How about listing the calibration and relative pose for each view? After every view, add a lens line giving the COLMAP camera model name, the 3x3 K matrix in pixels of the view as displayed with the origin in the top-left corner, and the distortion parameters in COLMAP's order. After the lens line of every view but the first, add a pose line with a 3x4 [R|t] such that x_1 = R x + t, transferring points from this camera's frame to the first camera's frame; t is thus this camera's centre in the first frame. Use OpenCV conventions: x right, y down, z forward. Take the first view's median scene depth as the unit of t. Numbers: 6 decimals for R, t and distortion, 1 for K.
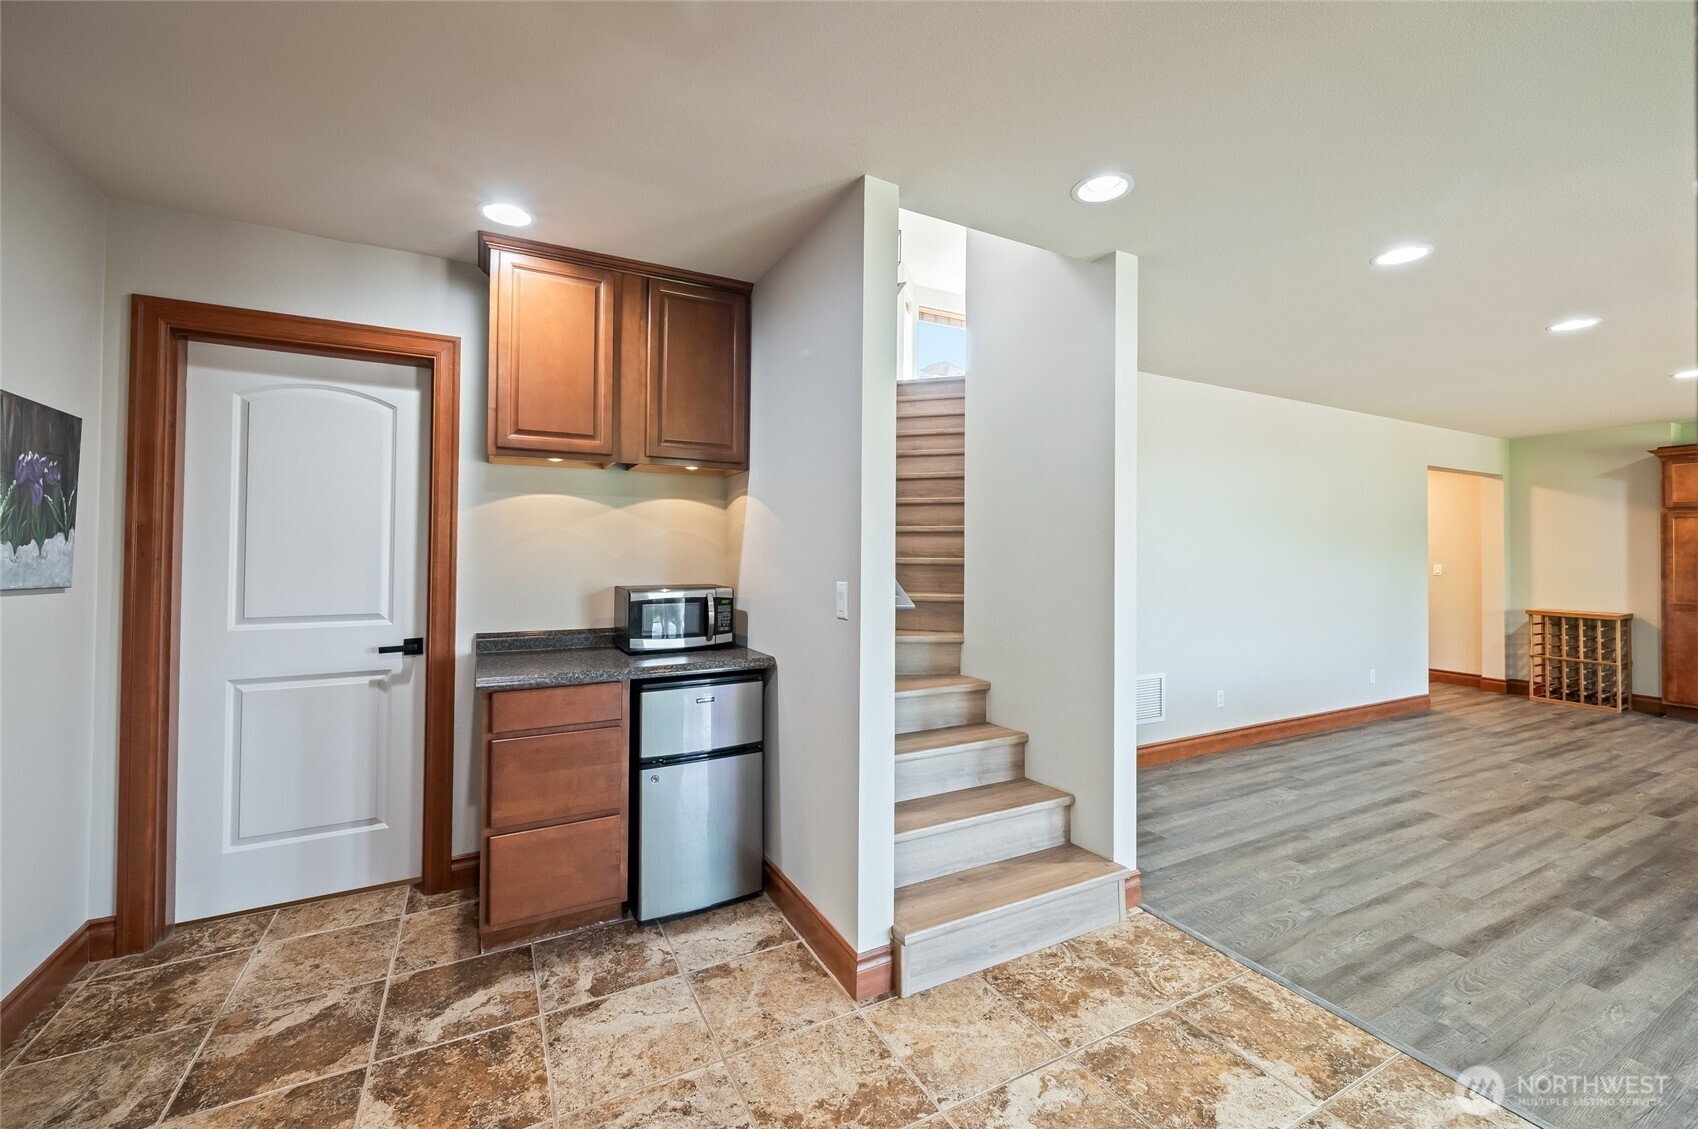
lens RADIAL K [[684.7, 0, 834.4], [0, 684.7, 549.8], [0, 0, 1]] dist [0.000284, 0.001100]
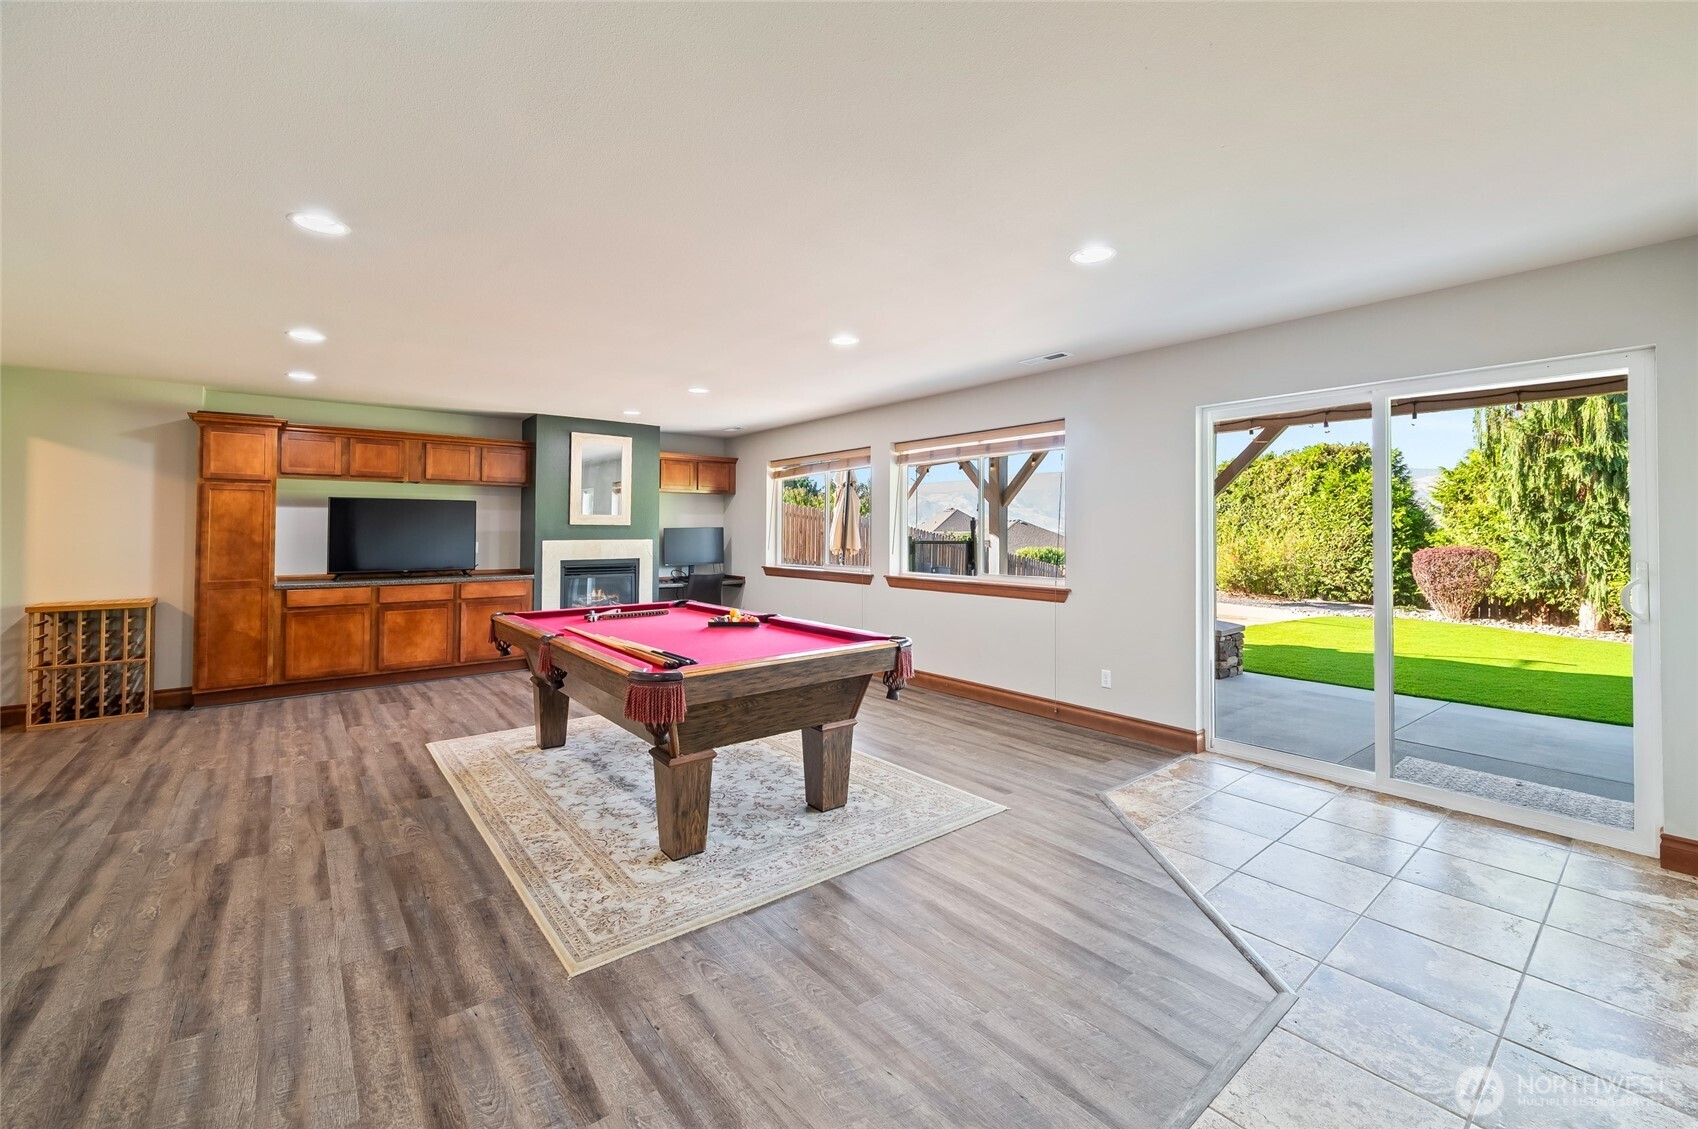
lens RADIAL K [[684.7, 0, 838.6], [0, 684.7, 520.3], [0, 0, 1]] dist [0.000284, 0.001100]
pose [[-0.220293, 0.009247, 0.975390, 0.137485], [-0.002073, 0.999948, -0.009948, 0.002218], [-0.975432, -0.004213, -0.220262, 0.379967]]
